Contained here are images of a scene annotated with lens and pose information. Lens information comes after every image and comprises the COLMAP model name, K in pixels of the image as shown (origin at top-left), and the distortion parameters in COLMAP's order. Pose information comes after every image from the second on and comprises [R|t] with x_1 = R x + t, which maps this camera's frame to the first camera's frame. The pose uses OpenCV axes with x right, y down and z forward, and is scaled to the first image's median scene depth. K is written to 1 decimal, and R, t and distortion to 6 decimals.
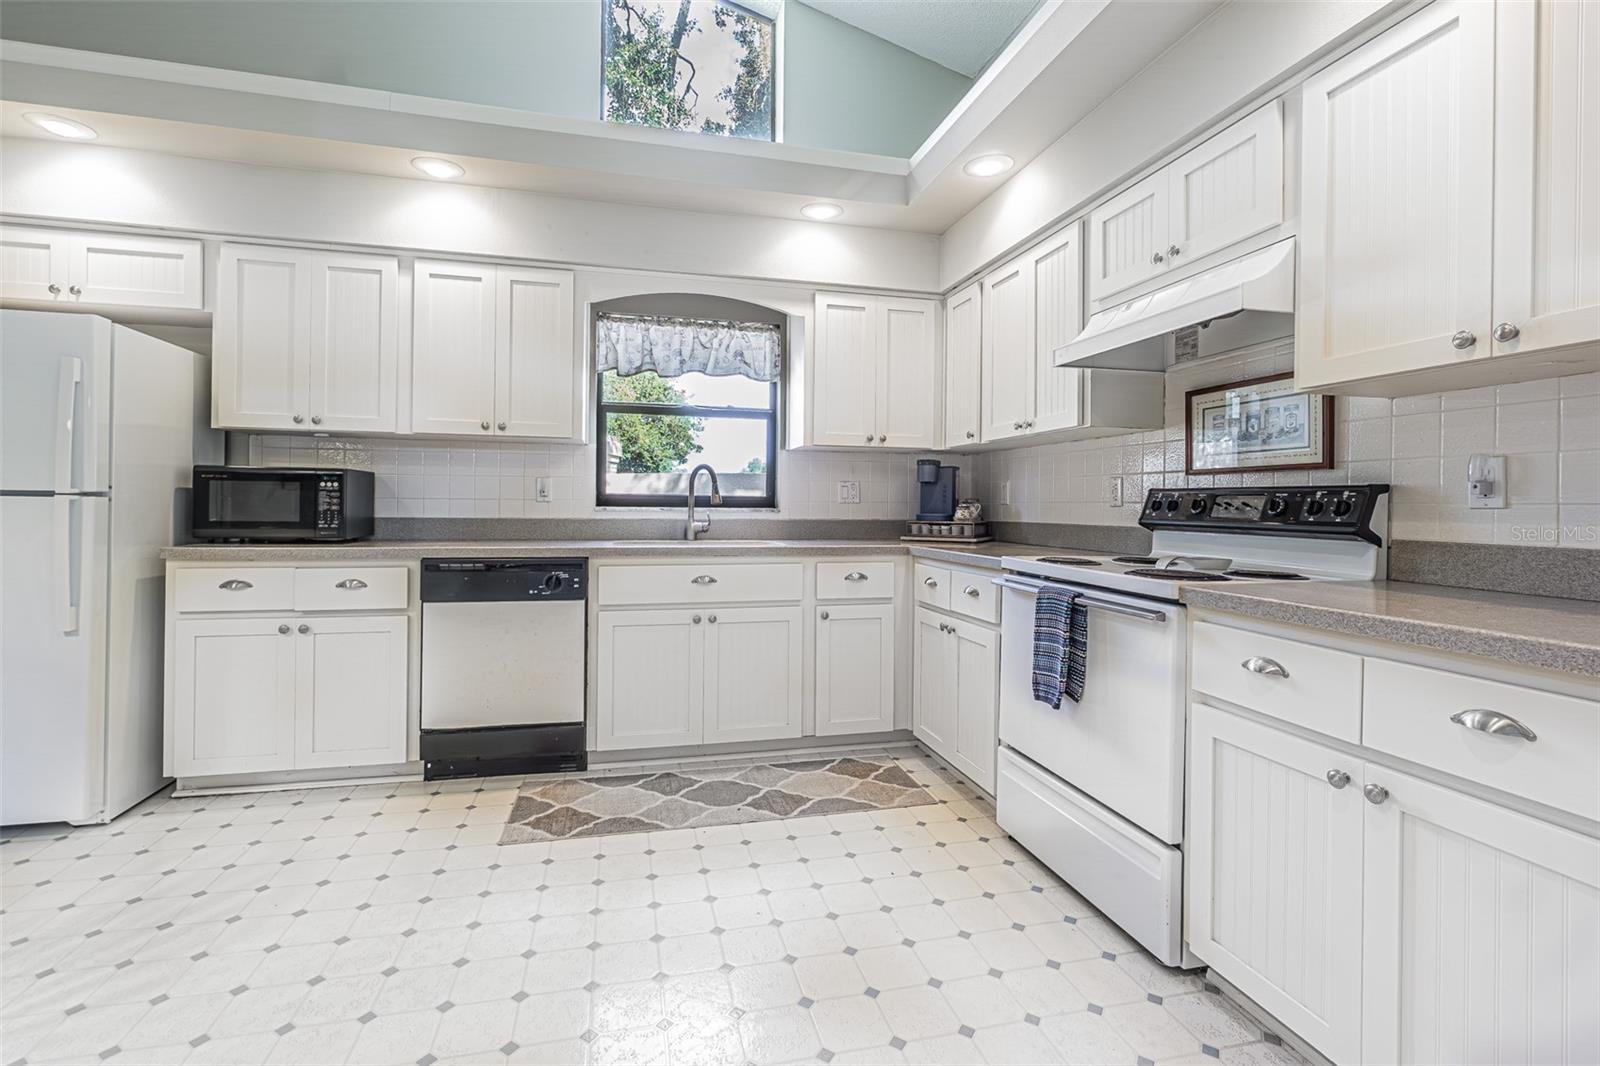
lens RADIAL K [[714.0, 0, 794.6], [0, 714.0, 507.5], [0, 0, 1]] dist [-0.003071, -0.000413]
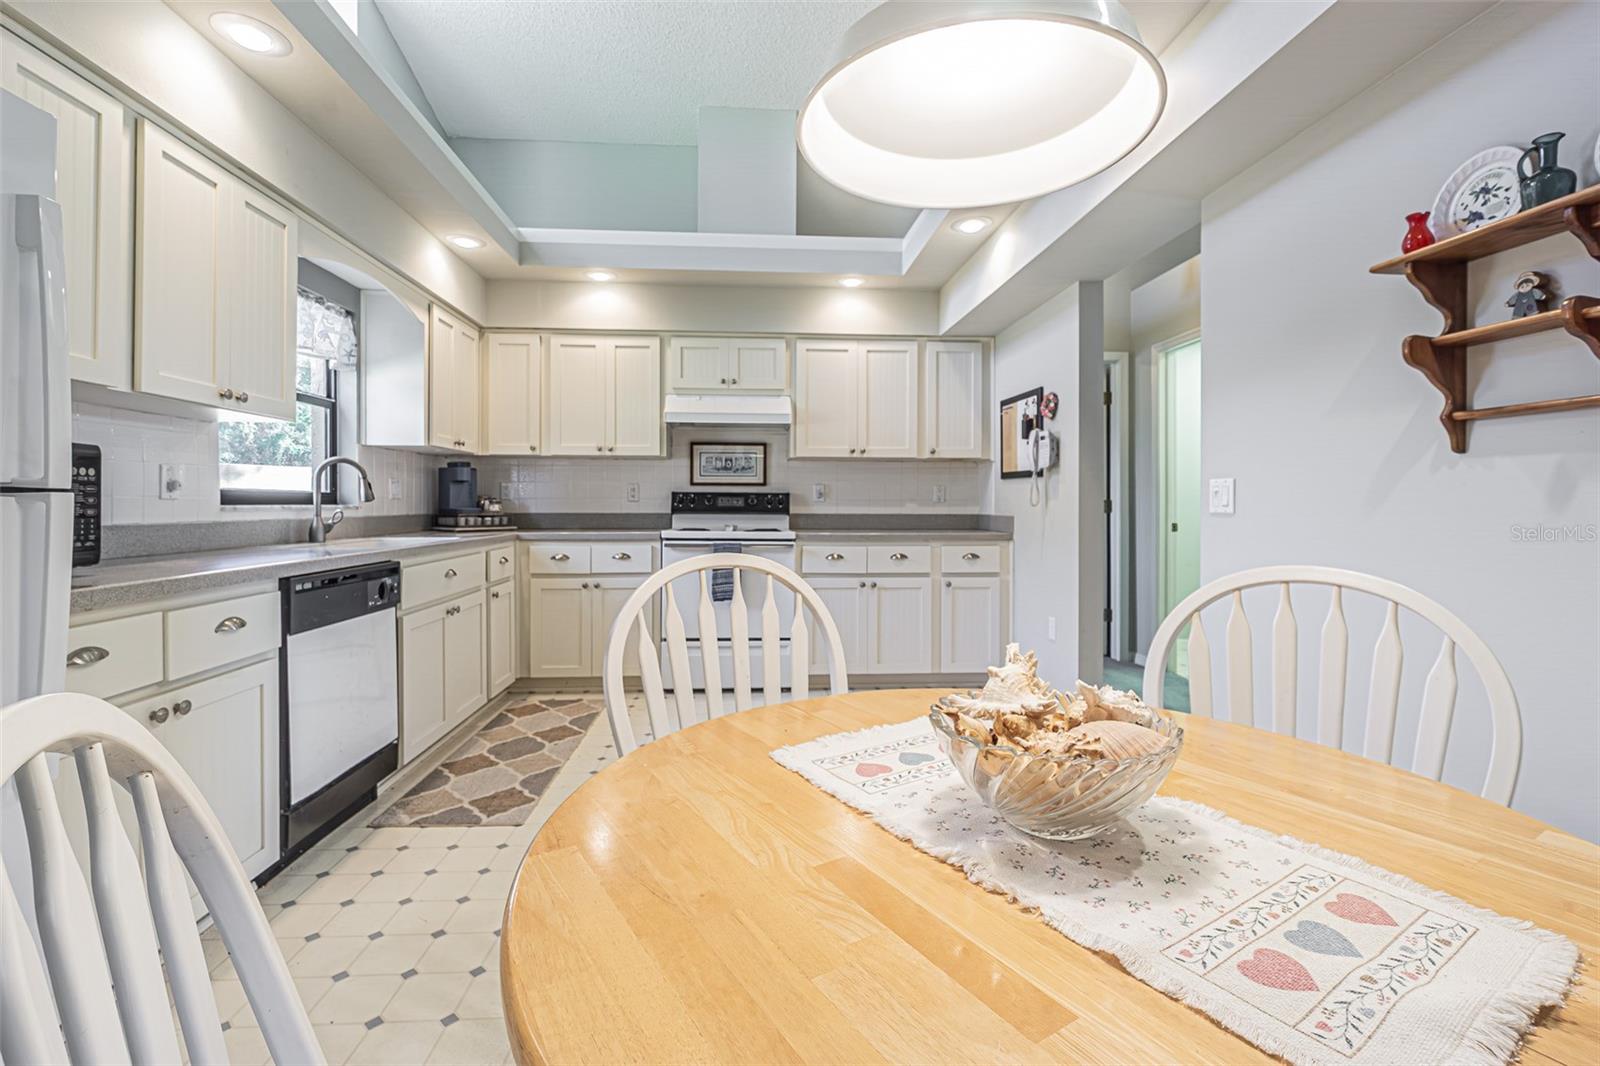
lens RADIAL K [[688.2, 0, 790.1], [0, 688.2, 504.4], [0, 0, 1]] dist [-0.003357, -0.000833]
pose [[0.181809, -0.010925, 0.983273, -1.188082], [0.002682, 0.999940, 0.010614, -0.011181], [-0.983330, 0.000707, 0.181827, 0.373871]]
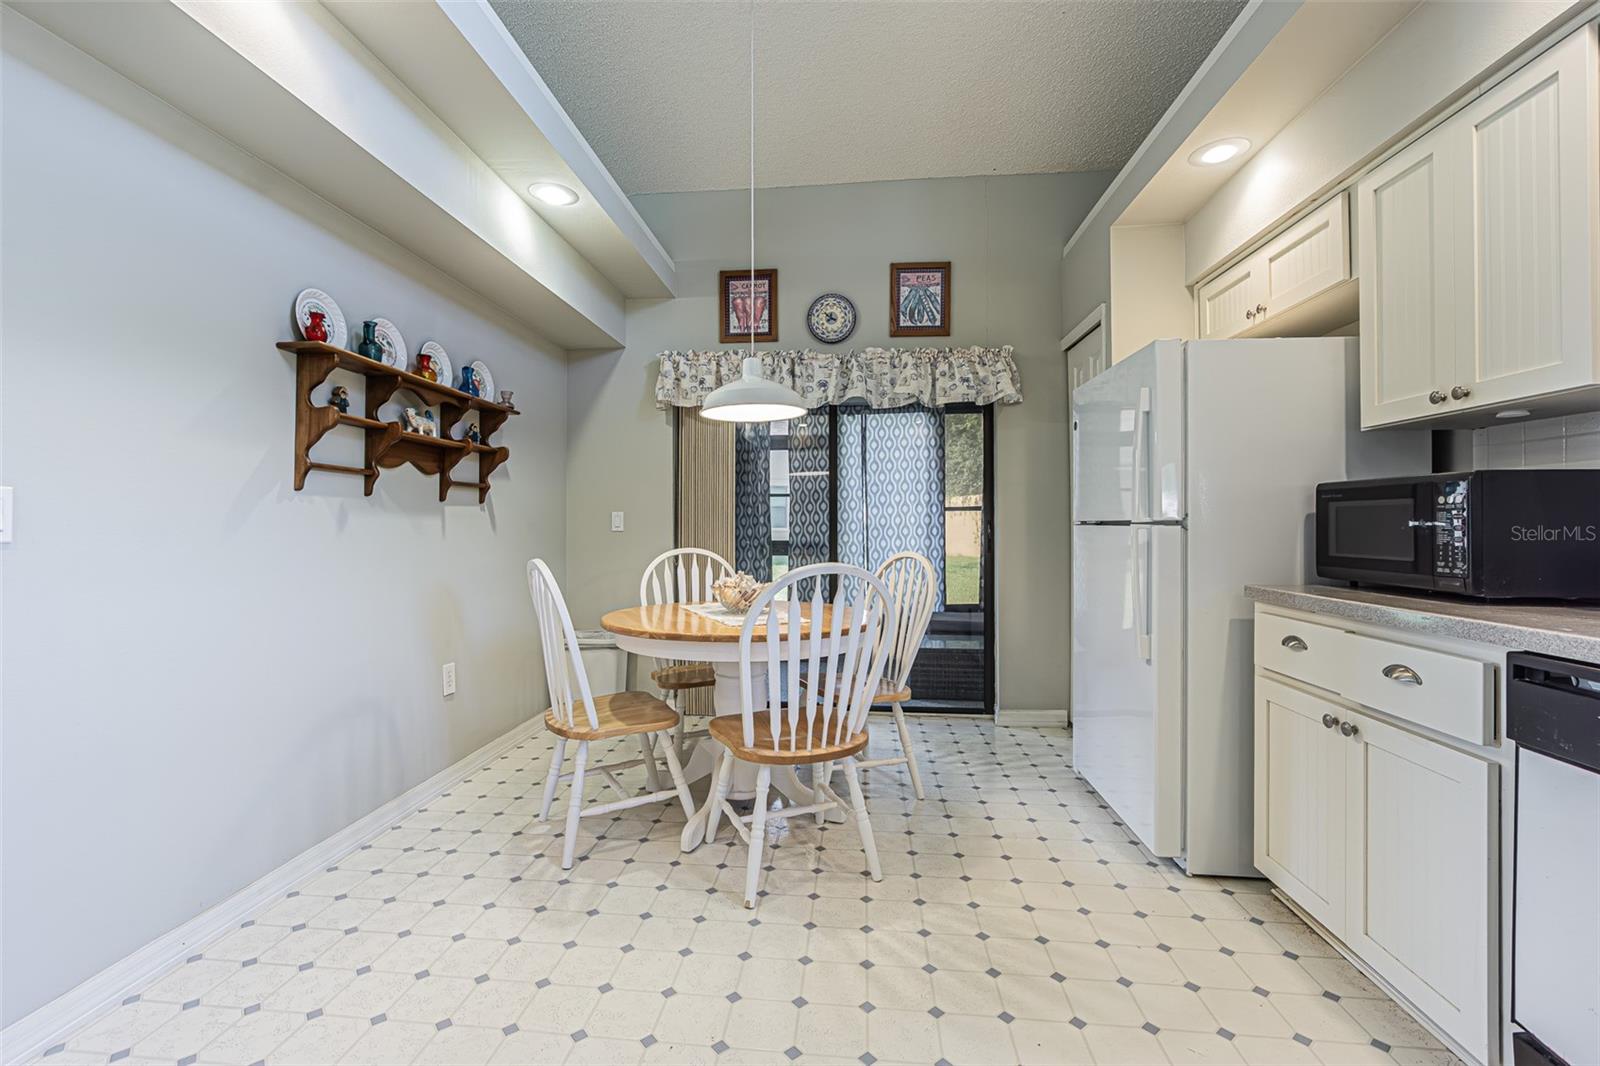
lens RADIAL K [[690.2, 0, 790.0], [0, 690.2, 520.2], [0, 0, 1]] dist [-0.000168, -0.000107]
pose [[-0.340977, -0.020906, -0.939839, 0.066559], [-0.007172, 0.999781, -0.019637, -0.000451], [0.940044, 0.000045, -0.341052, 0.746670]]
